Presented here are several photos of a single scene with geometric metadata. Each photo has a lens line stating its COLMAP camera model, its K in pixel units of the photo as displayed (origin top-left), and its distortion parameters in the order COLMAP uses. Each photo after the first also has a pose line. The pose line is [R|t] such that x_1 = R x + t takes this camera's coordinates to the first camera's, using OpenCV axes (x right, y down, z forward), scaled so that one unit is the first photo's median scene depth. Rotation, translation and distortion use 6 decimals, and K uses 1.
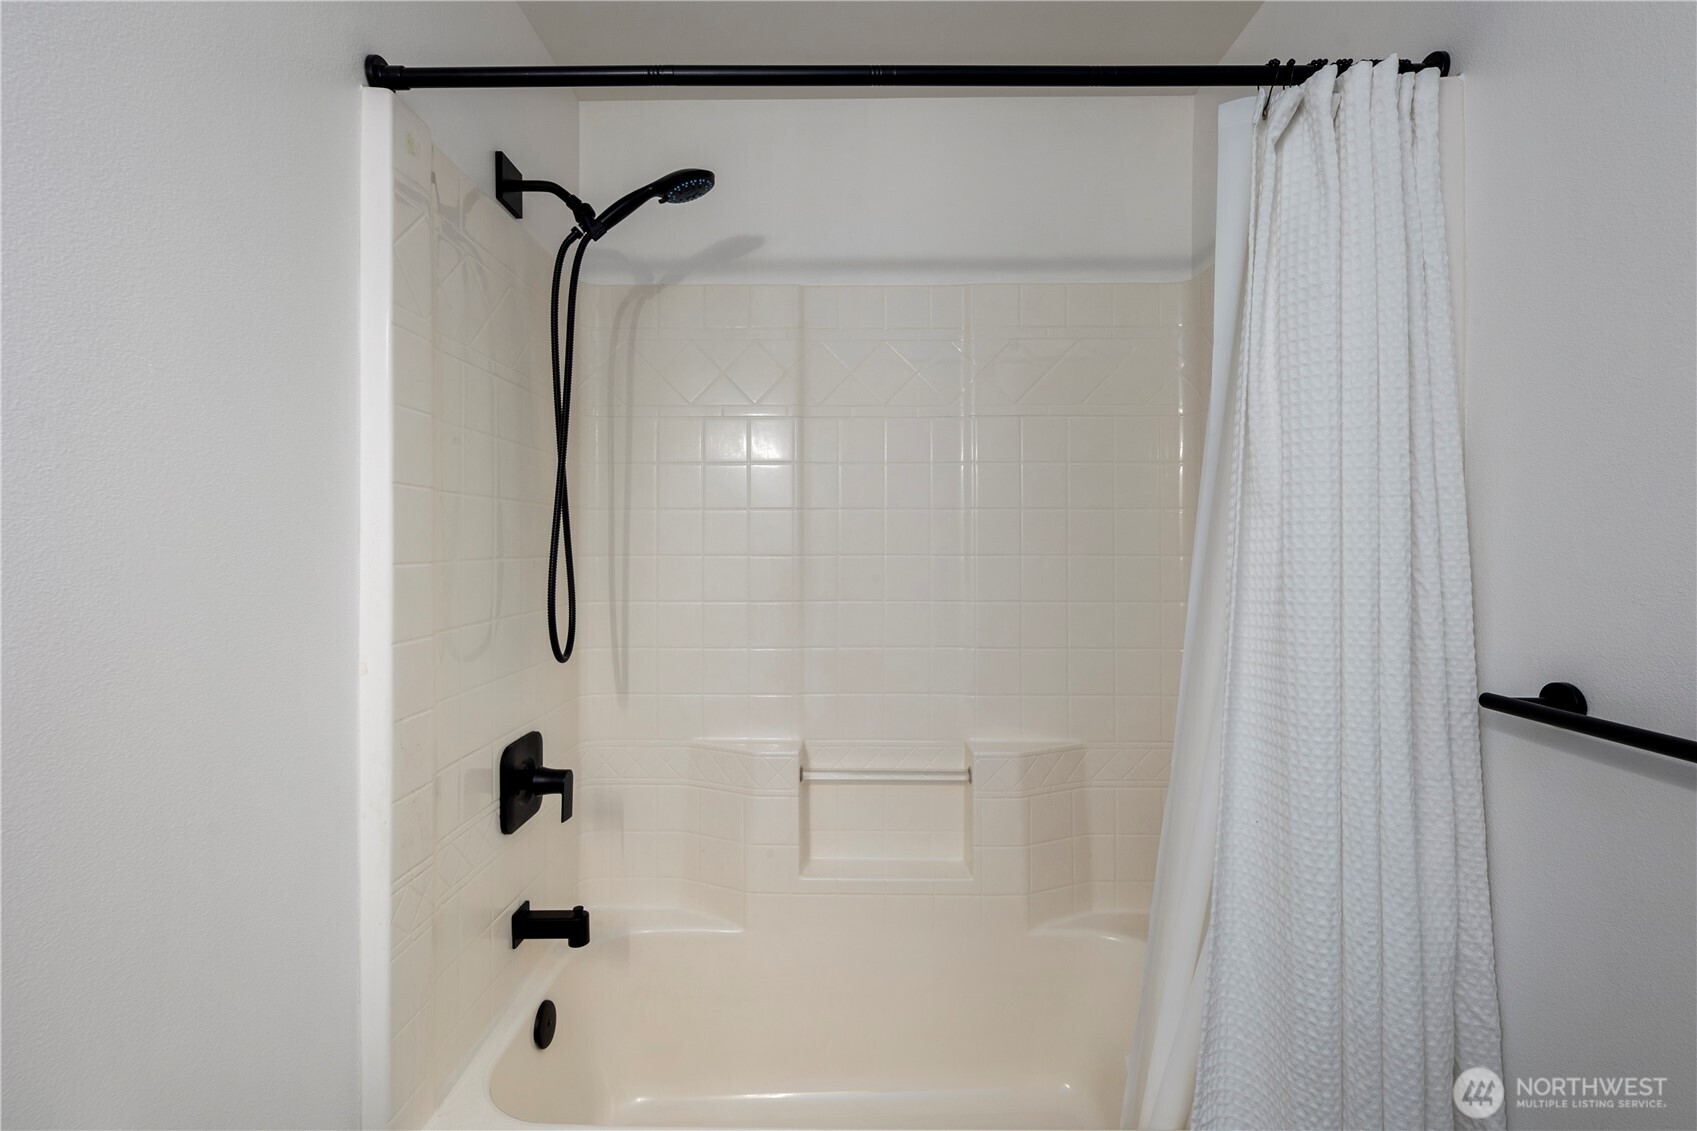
lens RADIAL K [[744.1, 0, 846.8], [0, 744.1, 550.4], [0, 0, 1]] dist [0.008670, 0.000153]
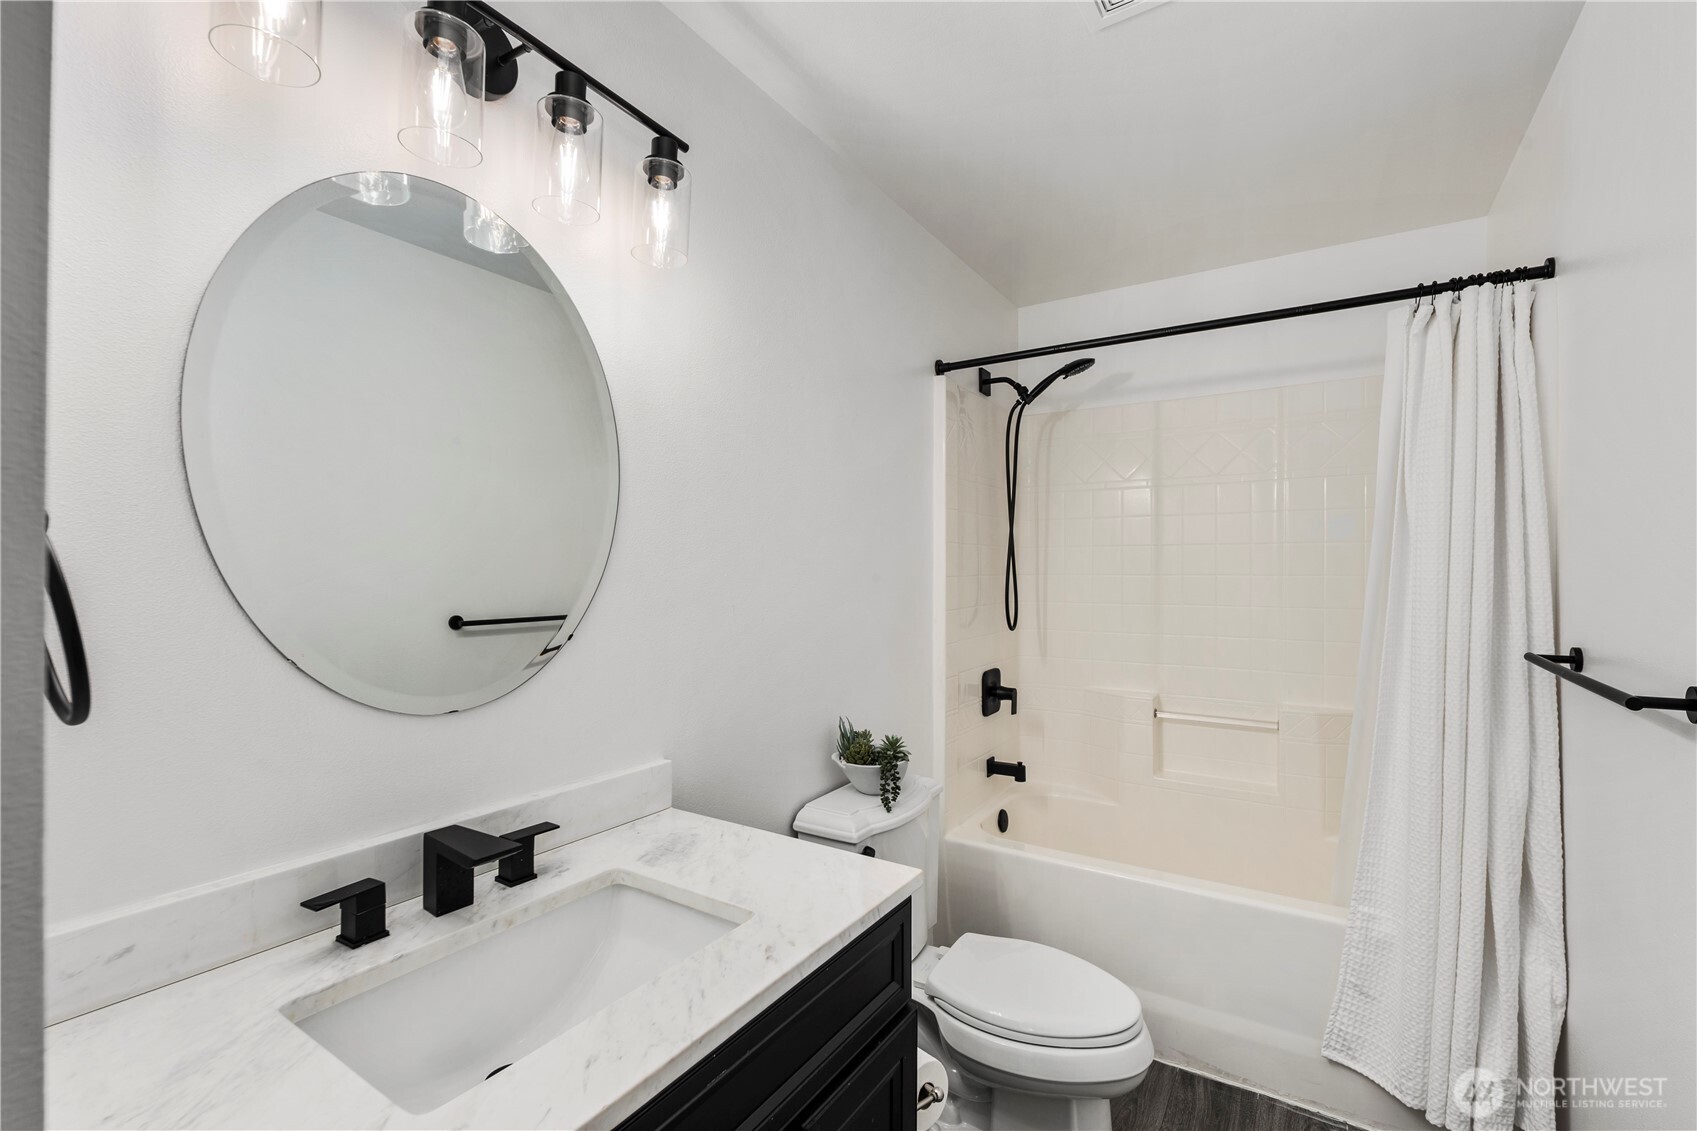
lens RADIAL K [[744.1, 0, 843.6], [0, 744.1, 569.5], [0, 0, 1]] dist [0.008670, 0.000153]
pose [[0.845792, -0.001403, -0.533511, 0.262656], [-0.000662, 0.999993, -0.003679, 0.001251], [0.533512, 0.003465, 0.845785, -0.814943]]
